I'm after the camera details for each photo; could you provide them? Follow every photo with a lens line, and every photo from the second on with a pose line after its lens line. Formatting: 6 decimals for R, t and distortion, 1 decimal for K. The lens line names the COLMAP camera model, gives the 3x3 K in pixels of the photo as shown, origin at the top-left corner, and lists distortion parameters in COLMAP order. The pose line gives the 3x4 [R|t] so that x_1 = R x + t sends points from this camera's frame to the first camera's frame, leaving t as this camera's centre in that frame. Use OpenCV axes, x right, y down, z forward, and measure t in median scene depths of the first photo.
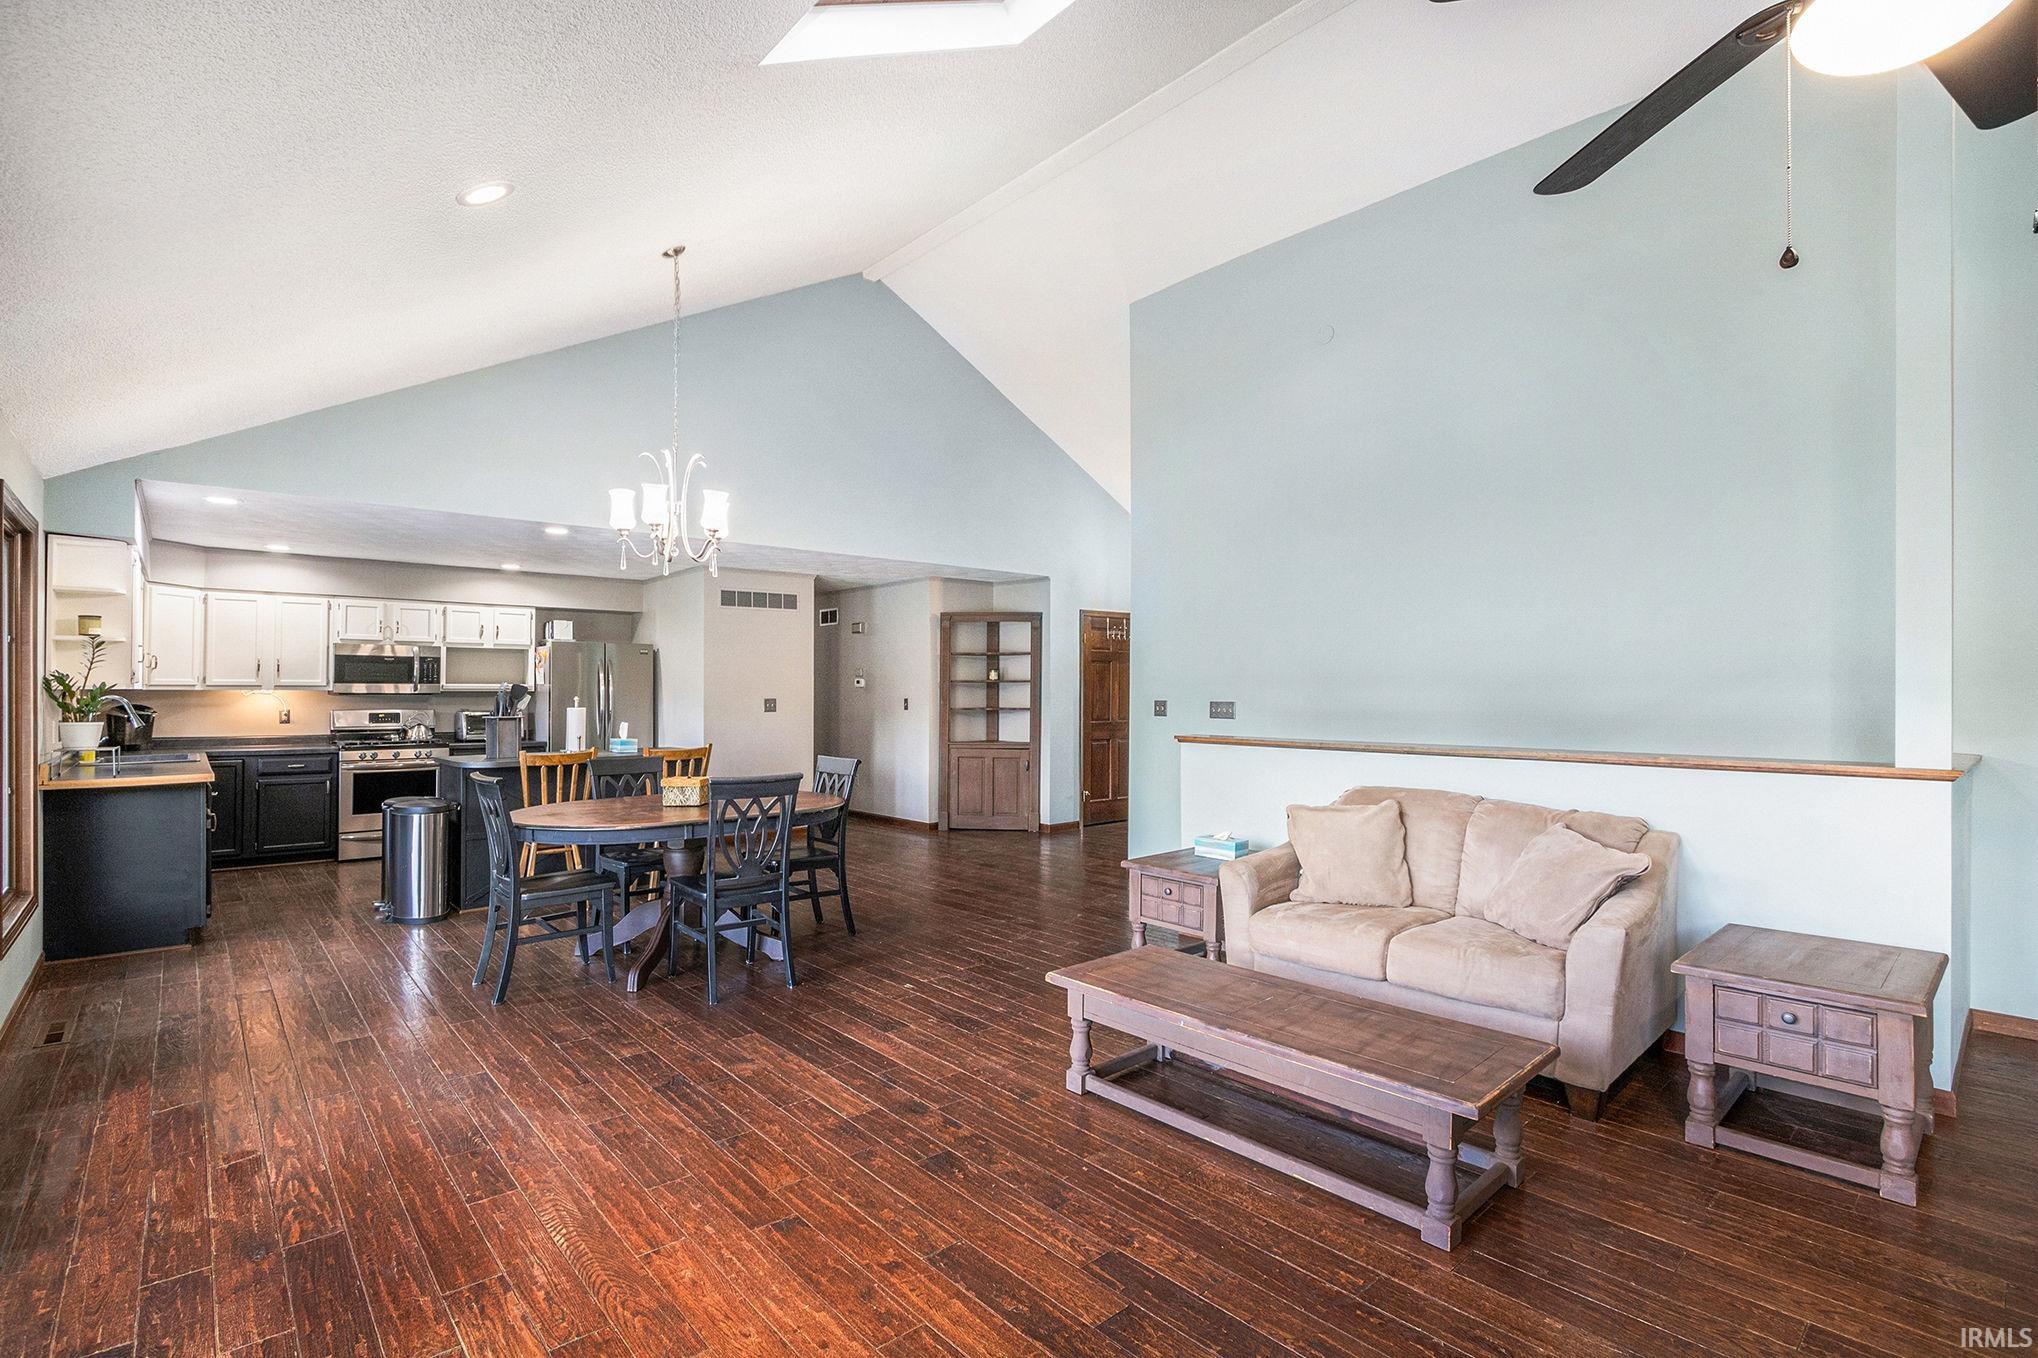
lens RADIAL K [[950.4, 0, 1015.1], [0, 950.4, 689.5], [0, 0, 1]] dist [-0.018545, 0.002133]
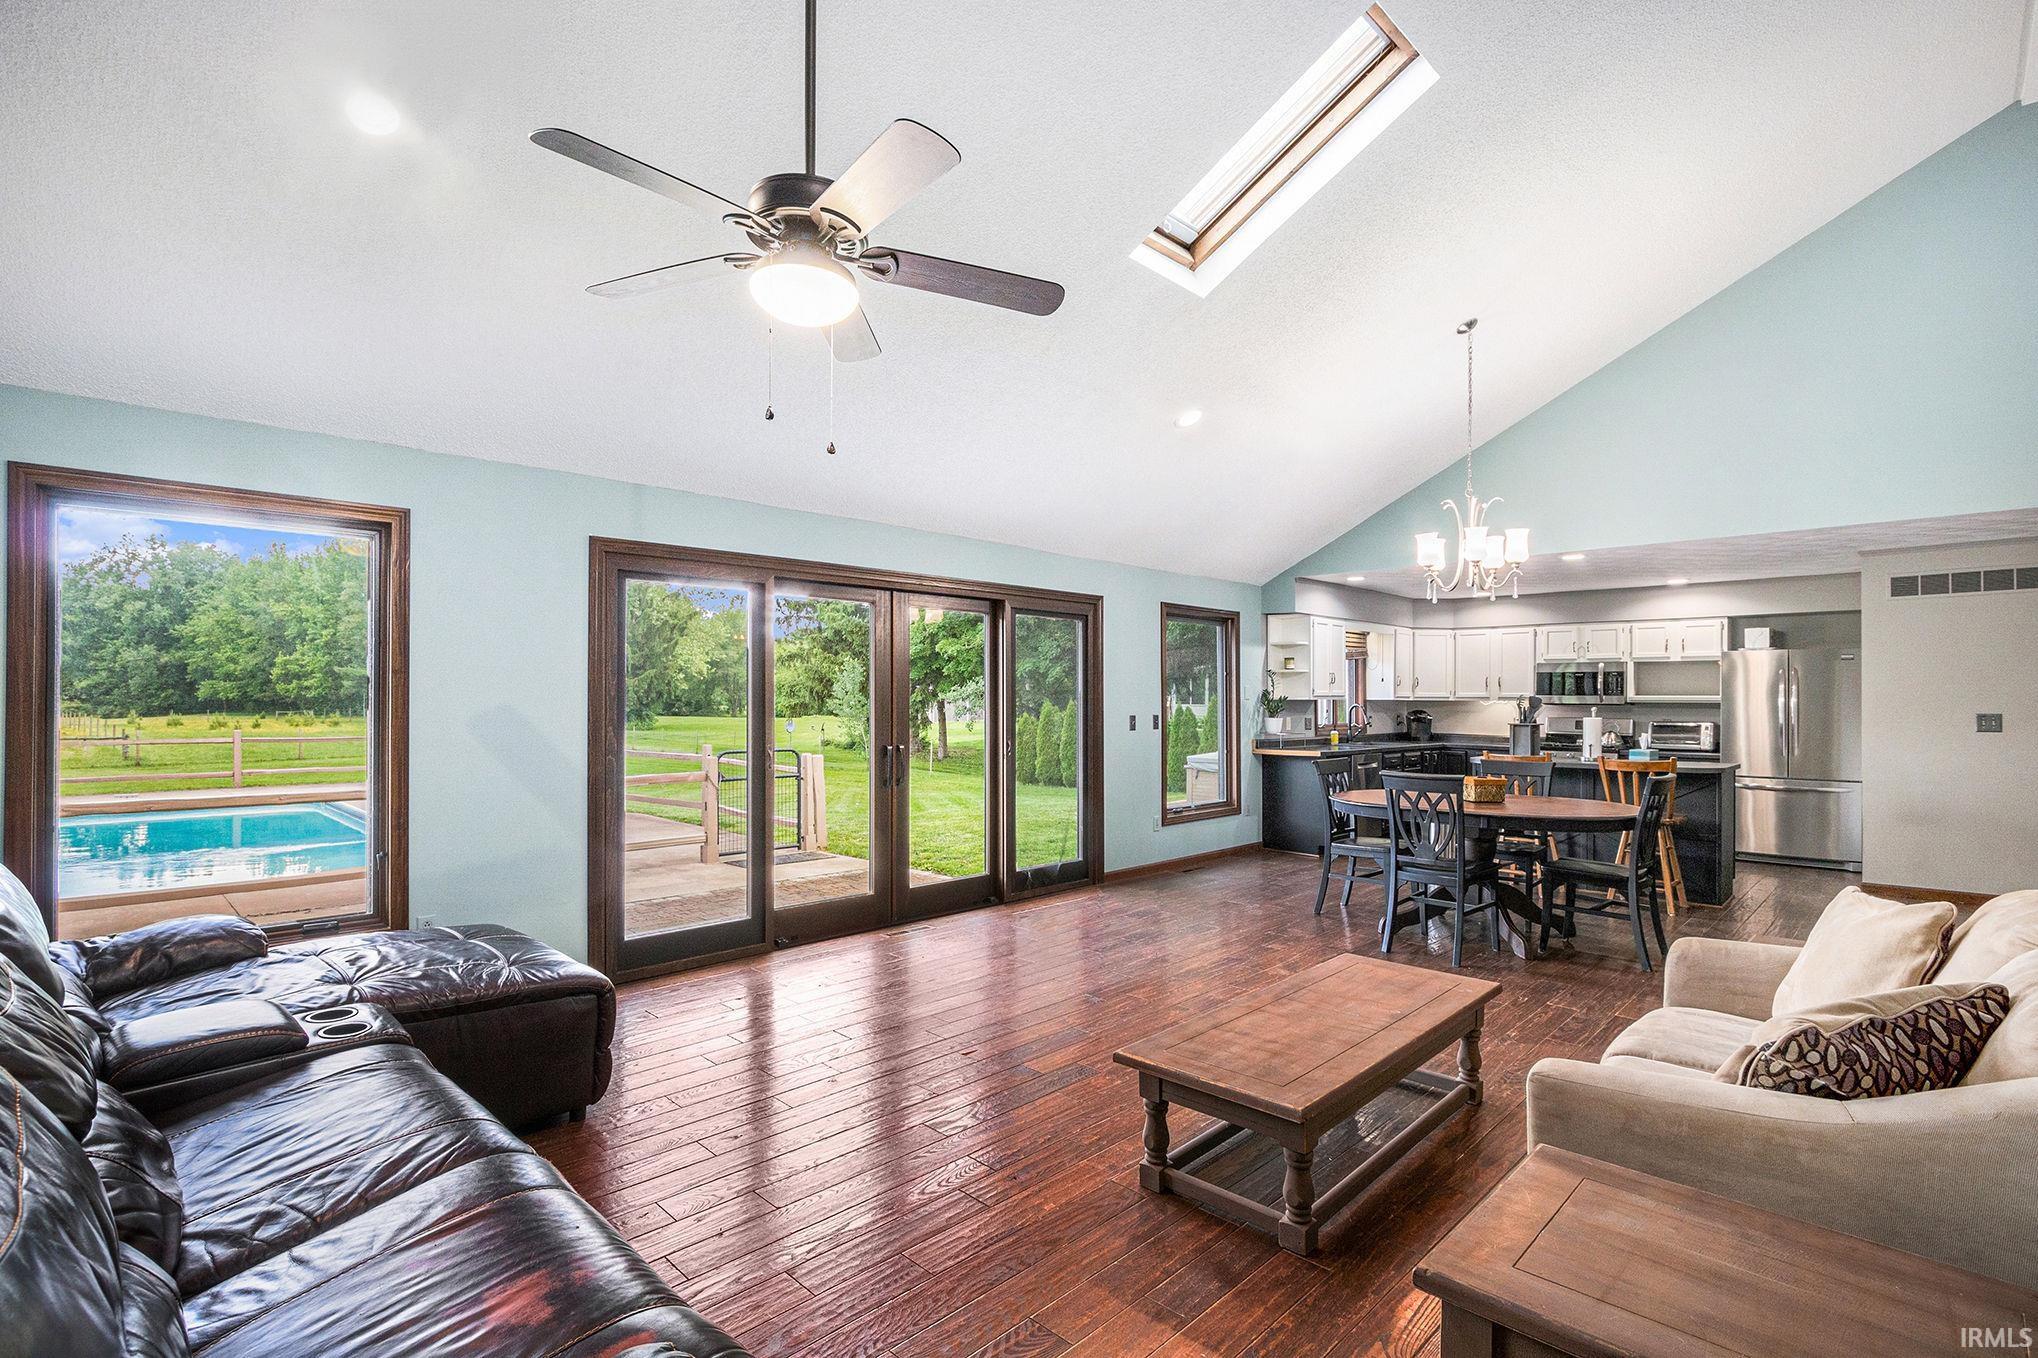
lens RADIAL K [[950.4, 0, 1001.5], [0, 950.4, 695.6], [0, 0, 1]] dist [-0.018545, 0.002133]
pose [[0.049783, -0.002975, -0.998756, 0.470692], [-0.002504, 0.999992, -0.003104, -0.000766], [0.998757, 0.002655, 0.049775, 0.222982]]
